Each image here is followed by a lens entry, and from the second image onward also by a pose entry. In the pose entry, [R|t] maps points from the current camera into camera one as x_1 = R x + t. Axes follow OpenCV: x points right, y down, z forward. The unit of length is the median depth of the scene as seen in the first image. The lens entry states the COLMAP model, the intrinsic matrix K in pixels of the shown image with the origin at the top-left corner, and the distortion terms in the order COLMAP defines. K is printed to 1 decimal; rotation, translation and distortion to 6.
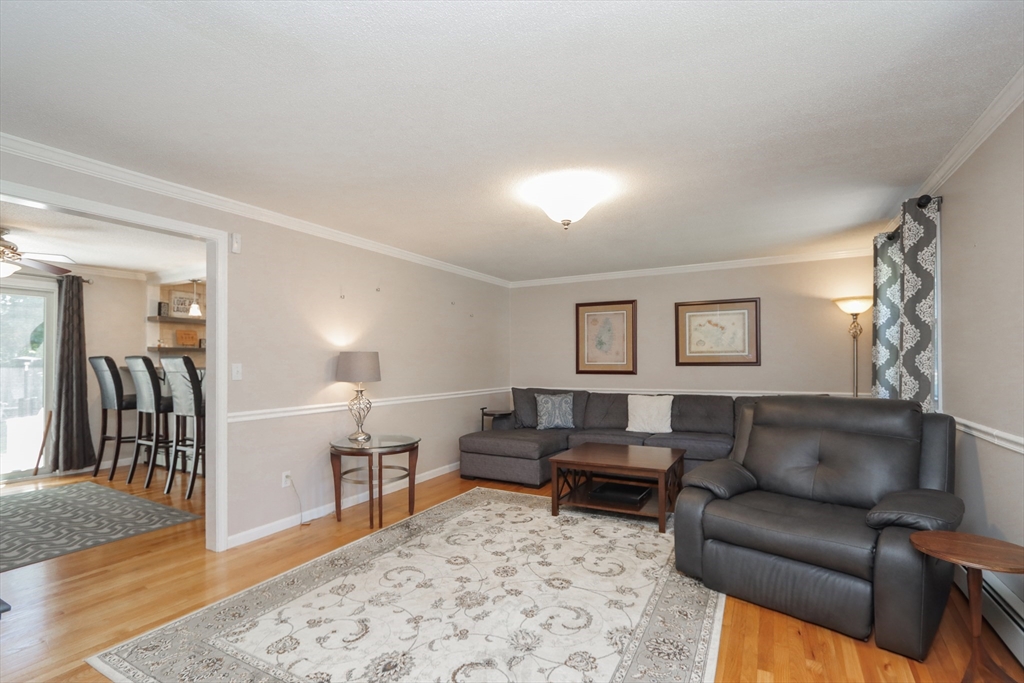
lens RADIAL K [[476.0, 0, 511.9], [0, 476.0, 349.6], [0, 0, 1]] dist [-0.010658, 0.000641]
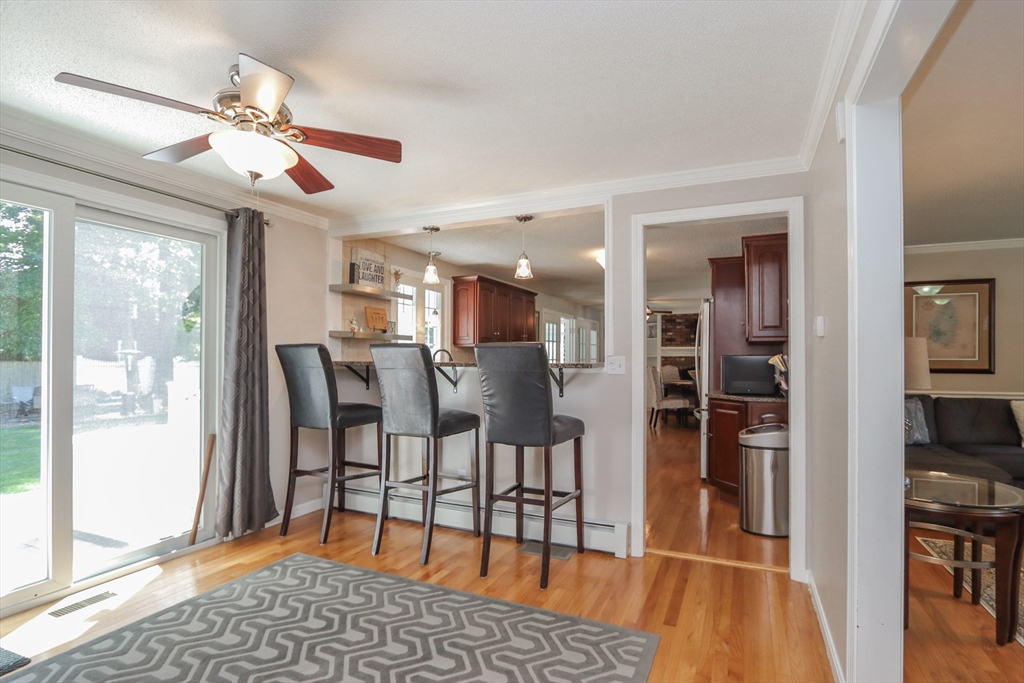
lens RADIAL K [[476.0, 0, 533.0], [0, 476.0, 349.9], [0, 0, 1]] dist [-0.010658, 0.000641]
pose [[0.992480, 0.007806, 0.122157, -0.580892], [-0.008925, 0.999923, 0.008619, 0.012869], [-0.122080, -0.009644, 0.992473, 0.316820]]
